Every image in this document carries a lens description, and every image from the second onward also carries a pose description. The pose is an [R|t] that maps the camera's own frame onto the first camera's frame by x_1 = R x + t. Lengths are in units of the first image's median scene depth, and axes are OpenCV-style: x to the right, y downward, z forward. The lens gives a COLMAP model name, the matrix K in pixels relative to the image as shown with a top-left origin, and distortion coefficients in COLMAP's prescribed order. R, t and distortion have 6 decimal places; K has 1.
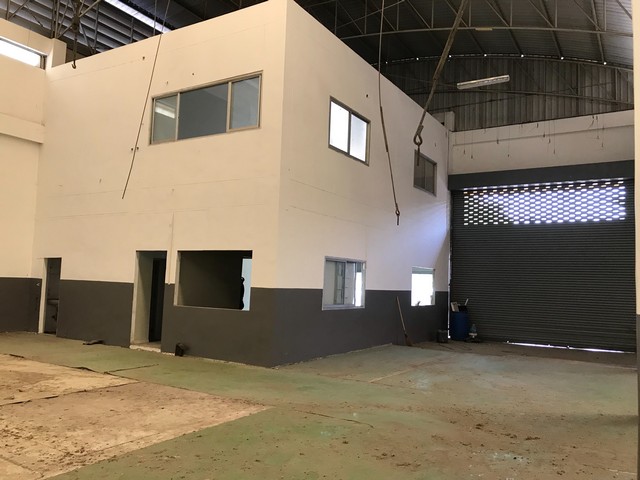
lens RADIAL K [[526.5, 0, 320.0], [0, 526.5, 240.0], [0, 0, 1]] dist [0.005477, -0.001749]
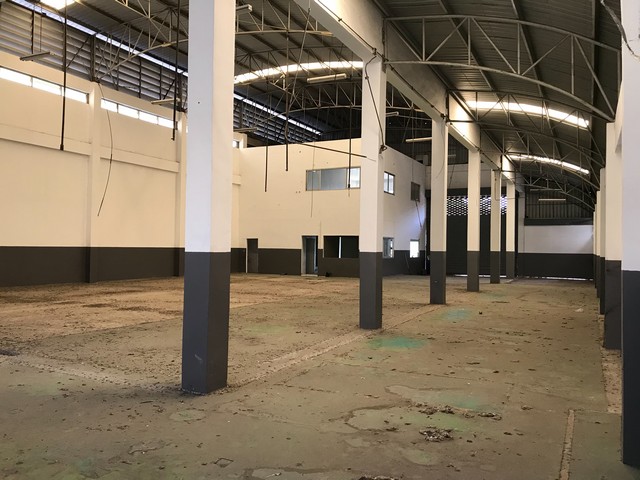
lens RADIAL K [[526.5, 0, 320.0], [0, 526.5, 240.0], [0, 0, 1]] dist [0.005477, -0.001749]
pose [[0.996694, -0.019435, 0.078889, -0.406566], [0.013689, 0.997257, 0.072737, -0.118207], [-0.080086, -0.071417, 0.994226, -1.231402]]
